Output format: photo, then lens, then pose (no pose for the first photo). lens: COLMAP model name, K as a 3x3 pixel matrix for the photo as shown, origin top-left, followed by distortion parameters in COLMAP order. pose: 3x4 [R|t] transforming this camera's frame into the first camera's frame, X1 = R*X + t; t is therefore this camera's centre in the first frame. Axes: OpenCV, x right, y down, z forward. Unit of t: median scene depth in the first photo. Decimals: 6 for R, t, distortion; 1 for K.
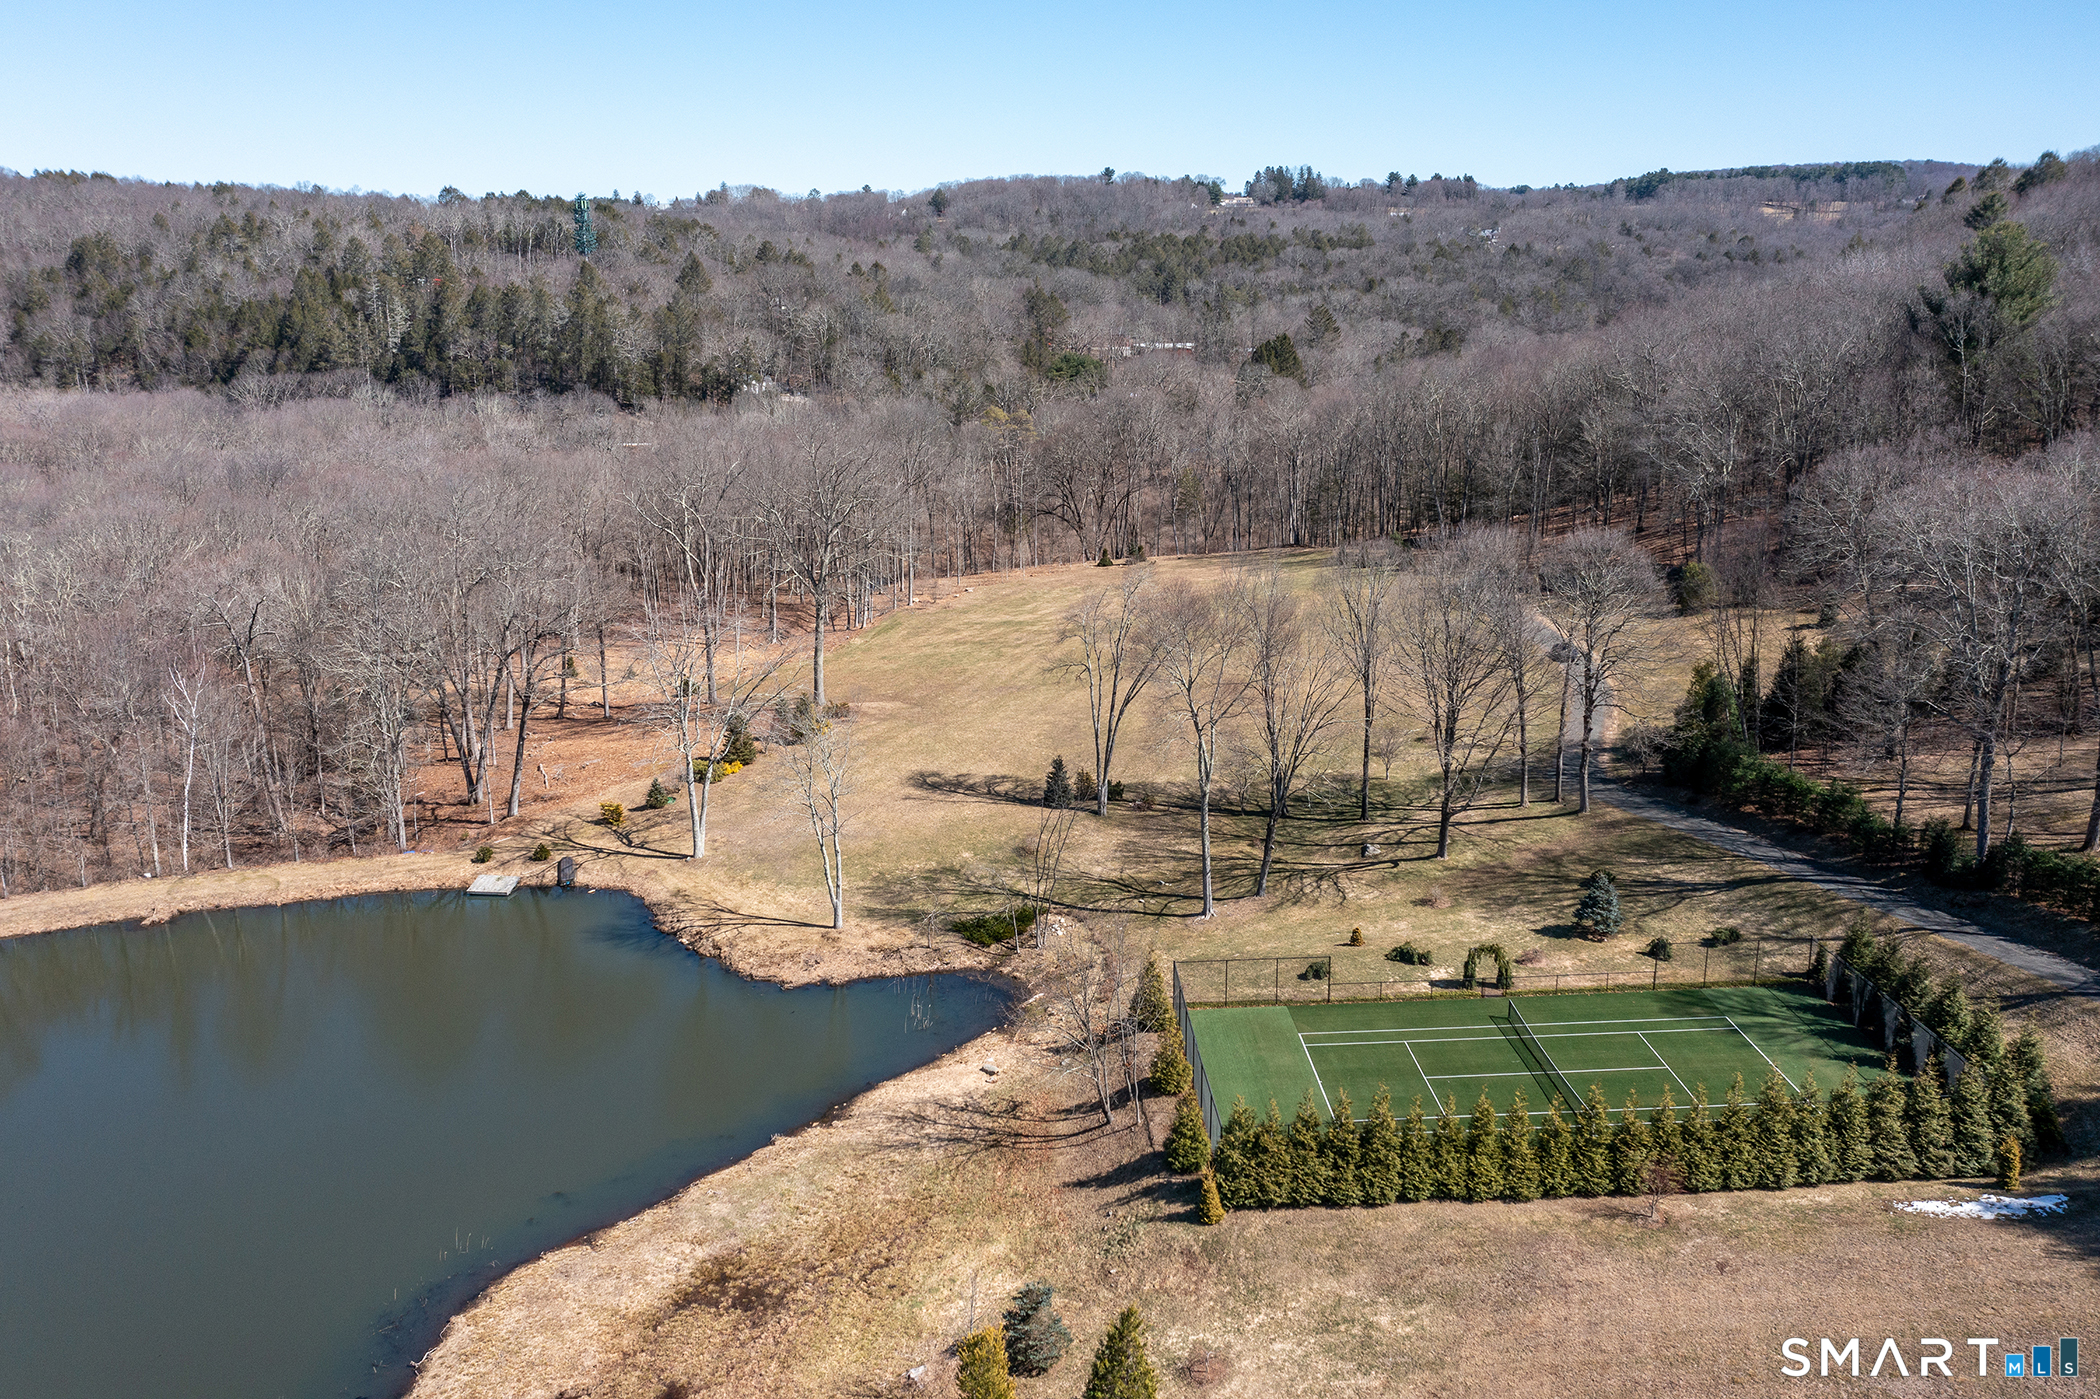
lens RADIAL K [[1665.9, 0, 1050.0], [0, 1665.9, 699.5], [0, 0, 1]] dist [-0.007673, 0.002554]
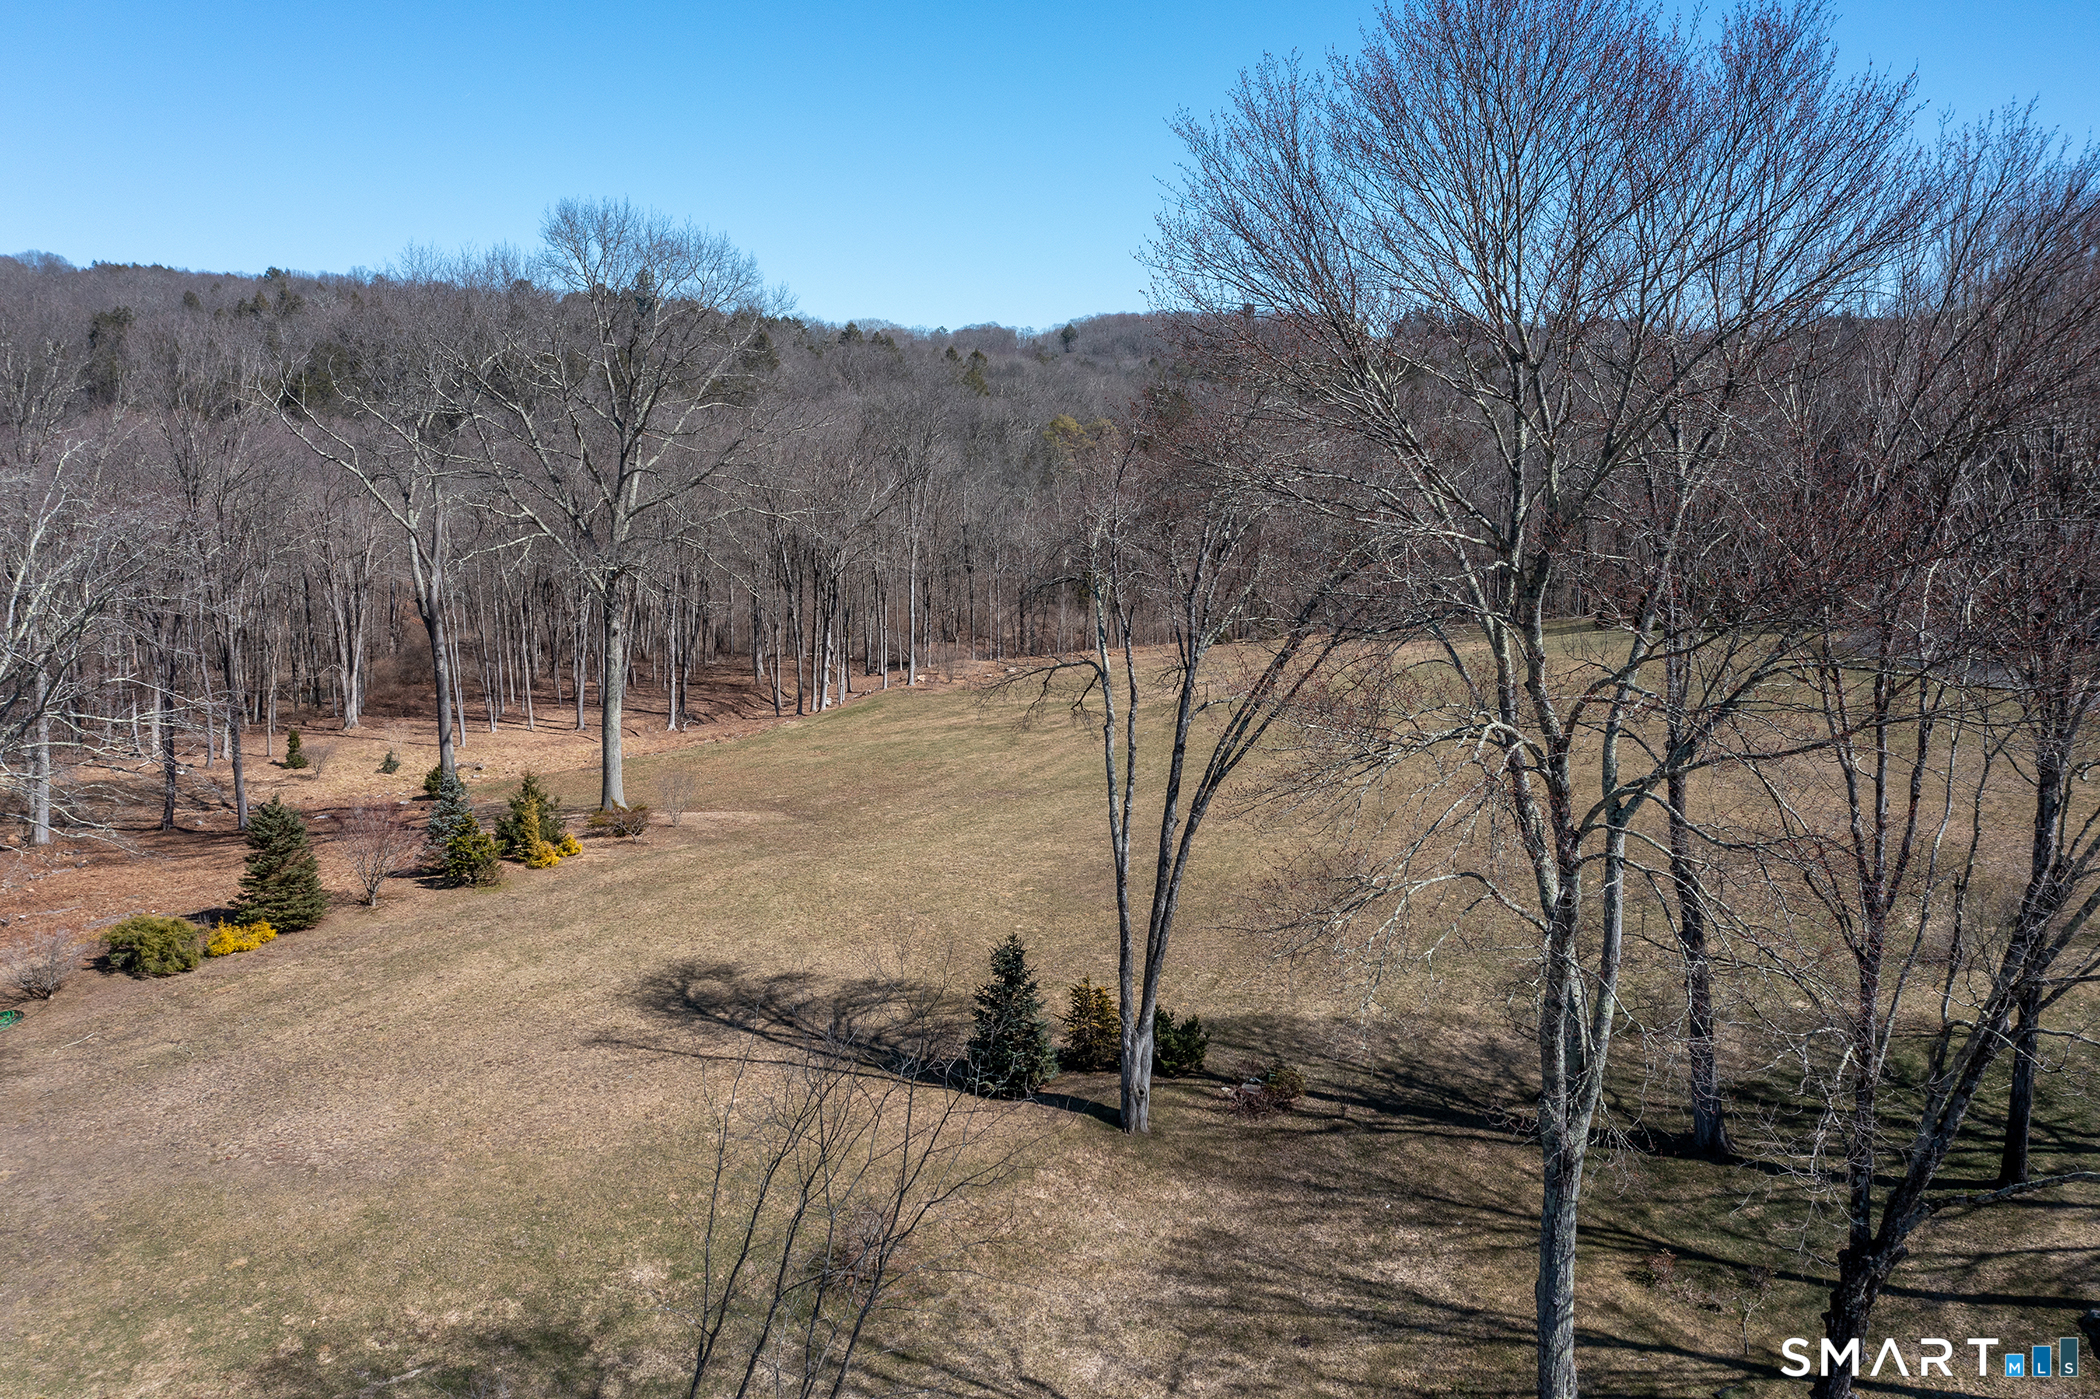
lens RADIAL K [[1665.9, 0, 1050.0], [0, 1665.9, 699.5], [0, 0, 1]] dist [-0.007673, 0.002554]
pose [[0.996469, 0.021065, -0.081276, 0.037601], [-0.029107, 0.994655, -0.099069, 0.018745], [0.078755, 0.101085, 0.991756, 0.639239]]
